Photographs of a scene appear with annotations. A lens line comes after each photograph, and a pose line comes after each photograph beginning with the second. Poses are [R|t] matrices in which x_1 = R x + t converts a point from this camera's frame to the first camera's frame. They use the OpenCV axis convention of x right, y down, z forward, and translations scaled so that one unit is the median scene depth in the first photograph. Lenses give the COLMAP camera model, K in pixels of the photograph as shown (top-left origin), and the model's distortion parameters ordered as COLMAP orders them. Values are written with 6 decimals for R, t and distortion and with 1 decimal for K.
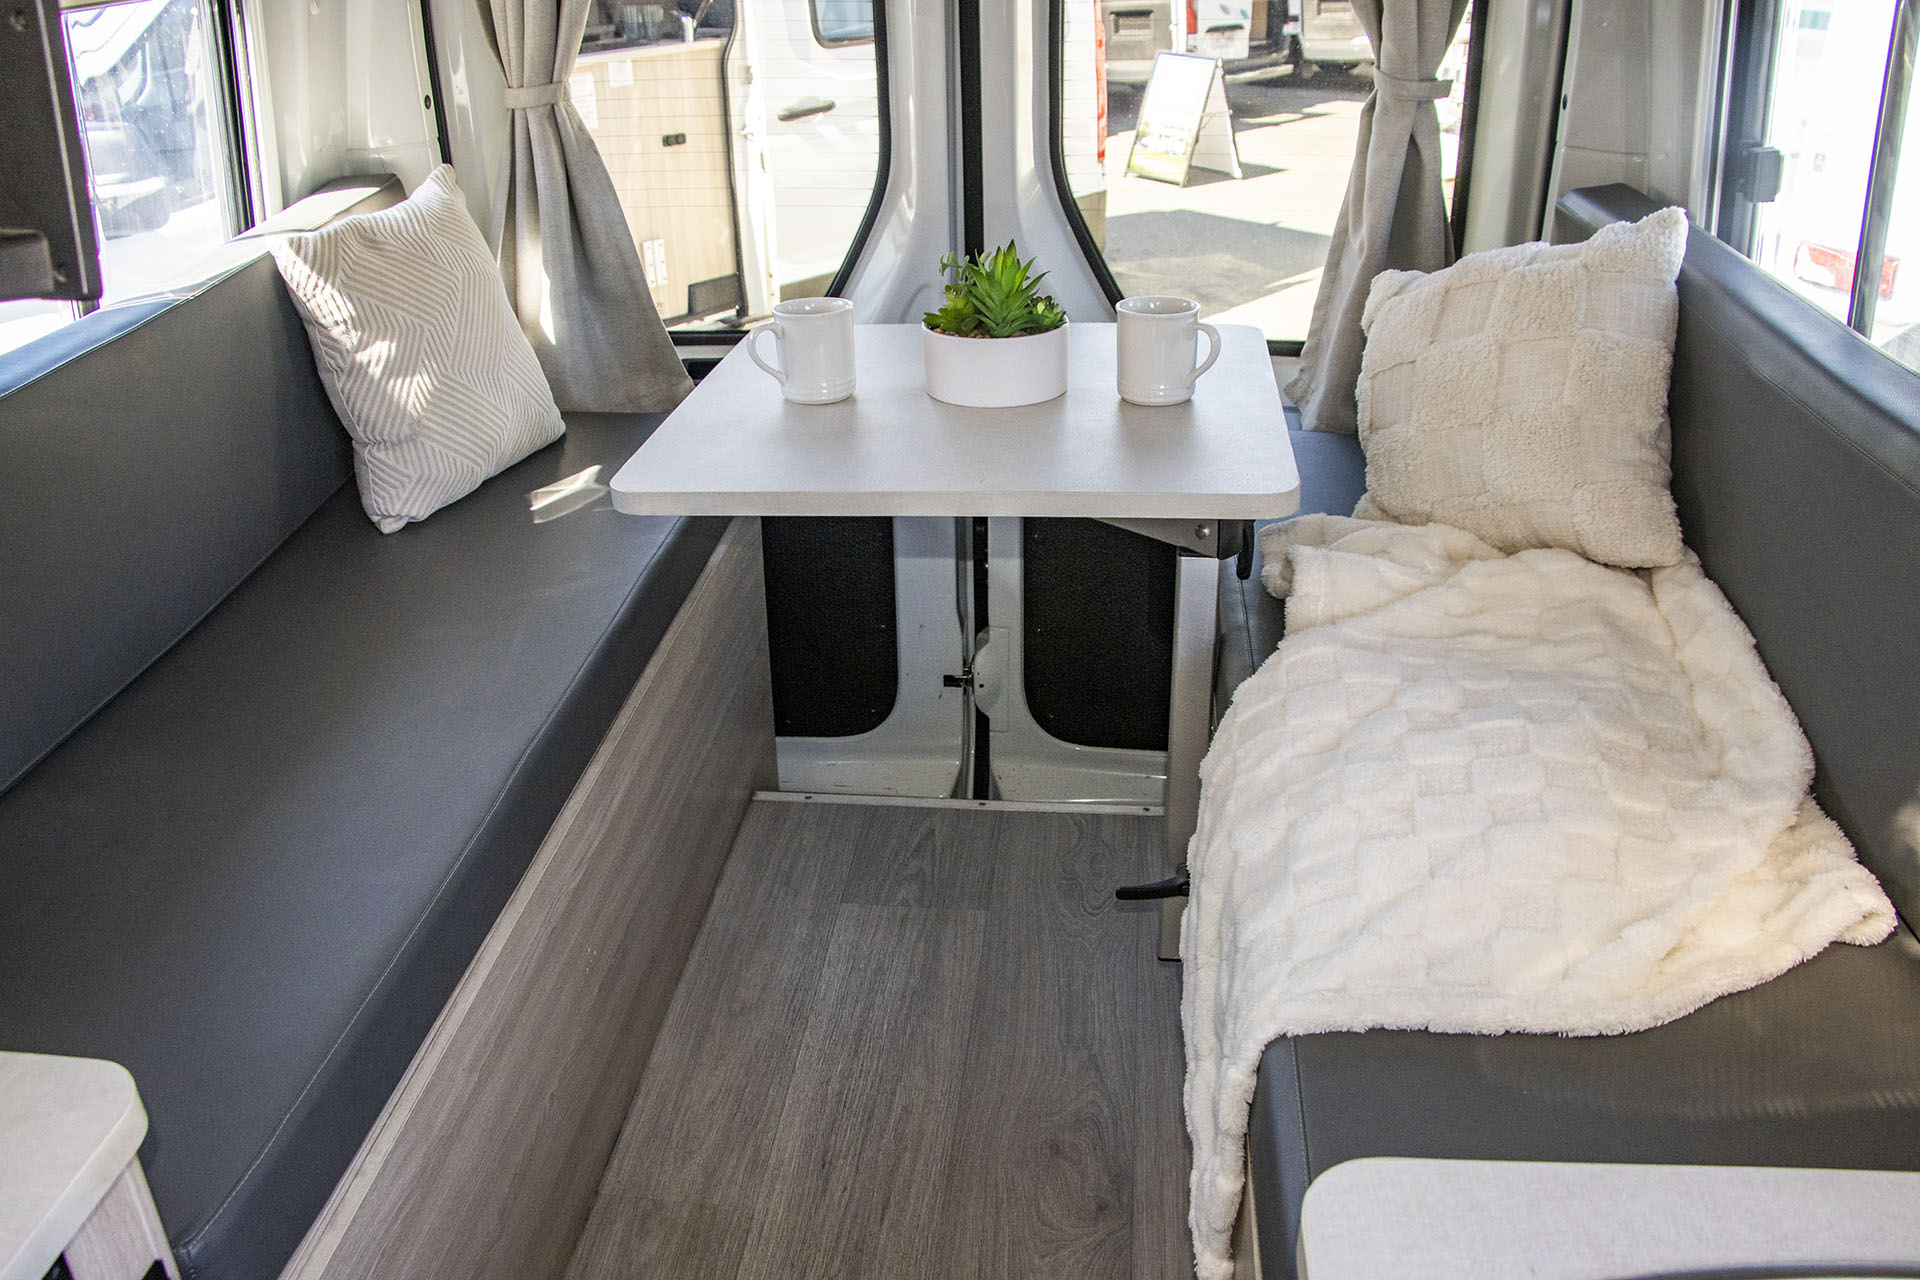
lens RADIAL K [[1610.0, 0, 957.7], [0, 1610.0, 637.2], [0, 0, 1]] dist [-0.086794, 0.018460]
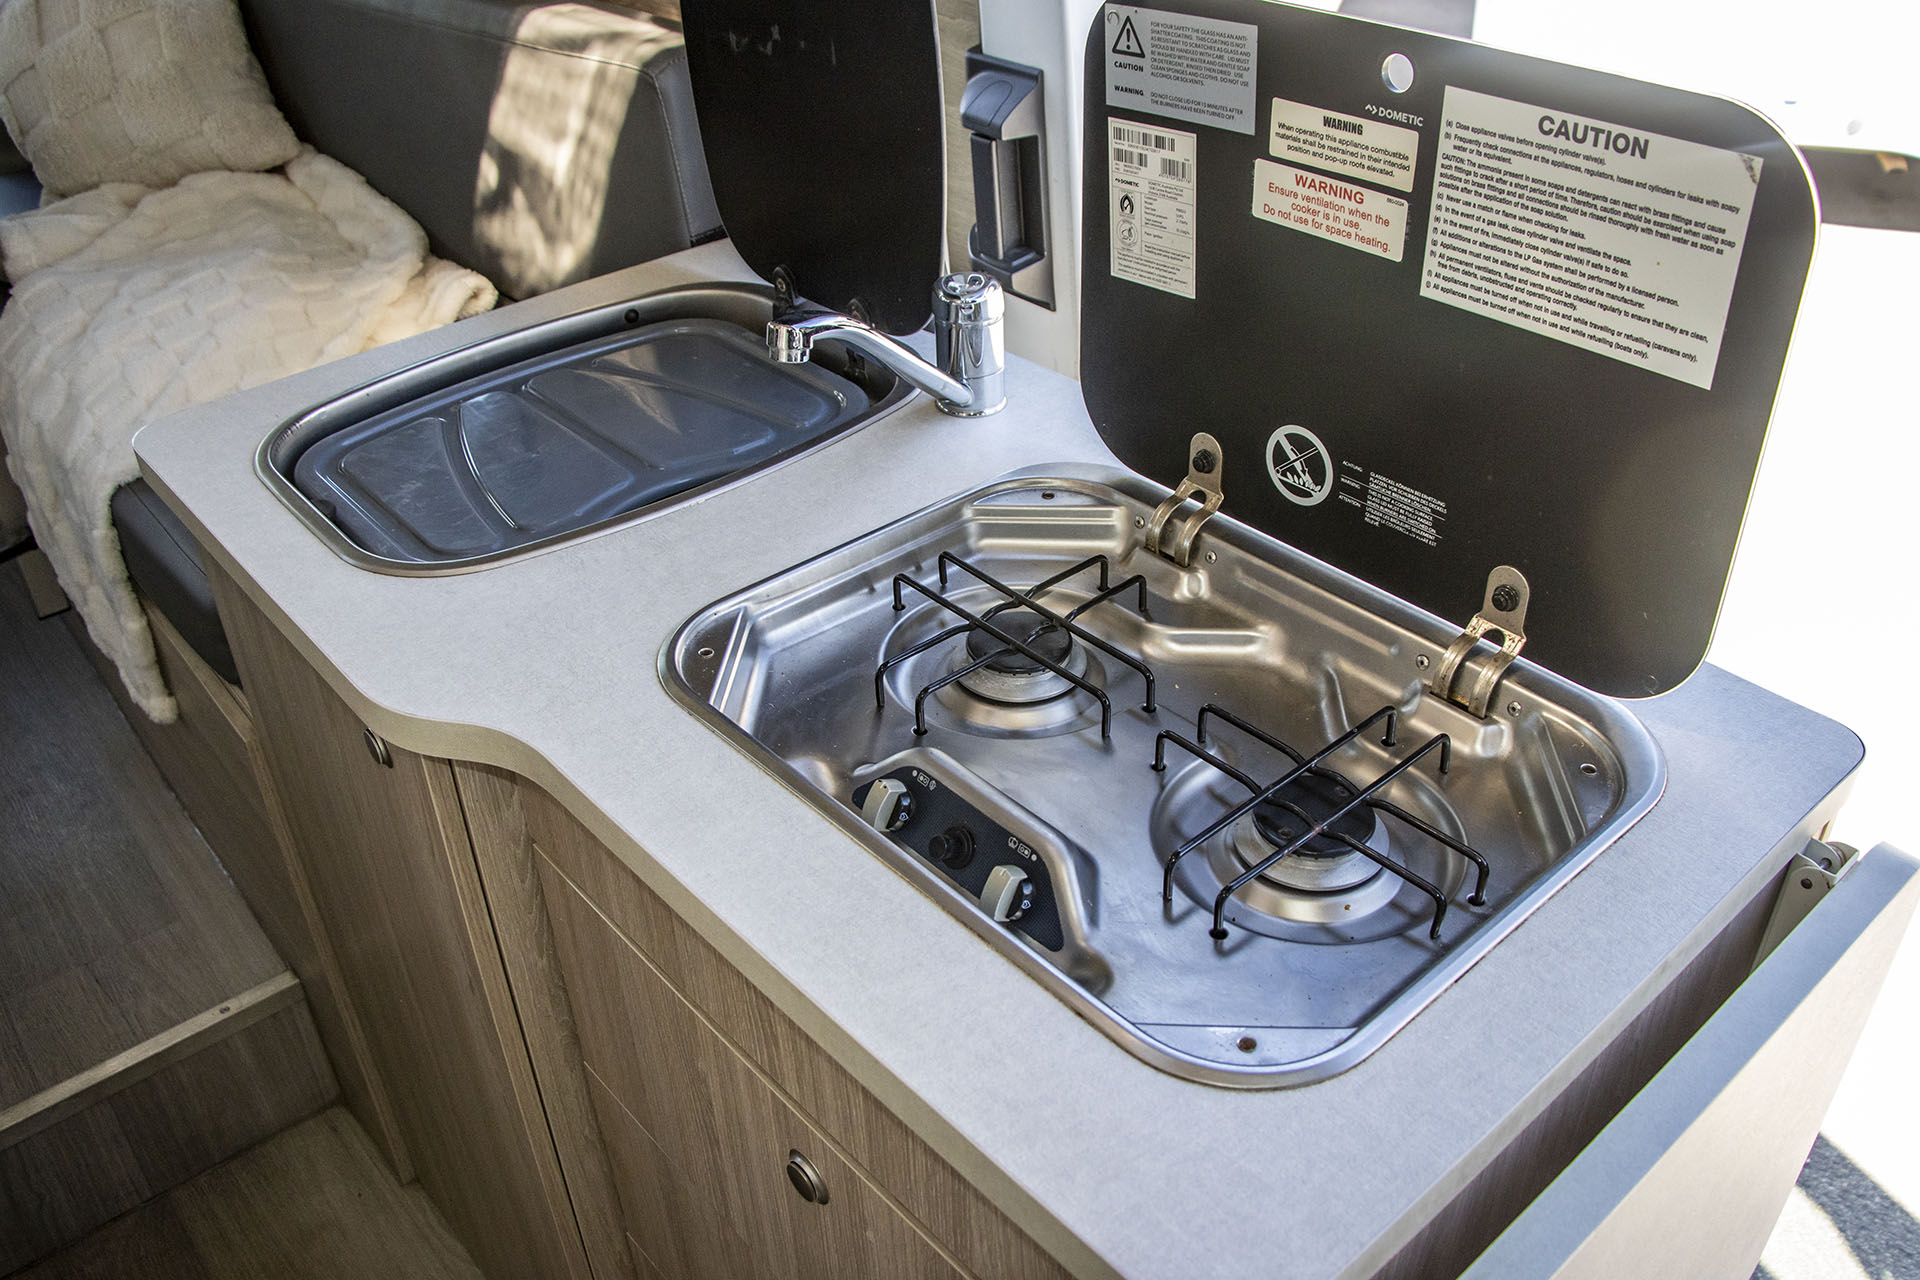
lens RADIAL K [[1610.0, 0, 960.6], [0, 1610.0, 641.2], [0, 0, 1]] dist [-0.086794, 0.018460]
pose [[0.695104, -0.406033, 0.593269, -0.104451], [0.338983, 0.912850, 0.227584, 0.220142], [-0.633972, 0.042914, 0.772164, -0.348203]]
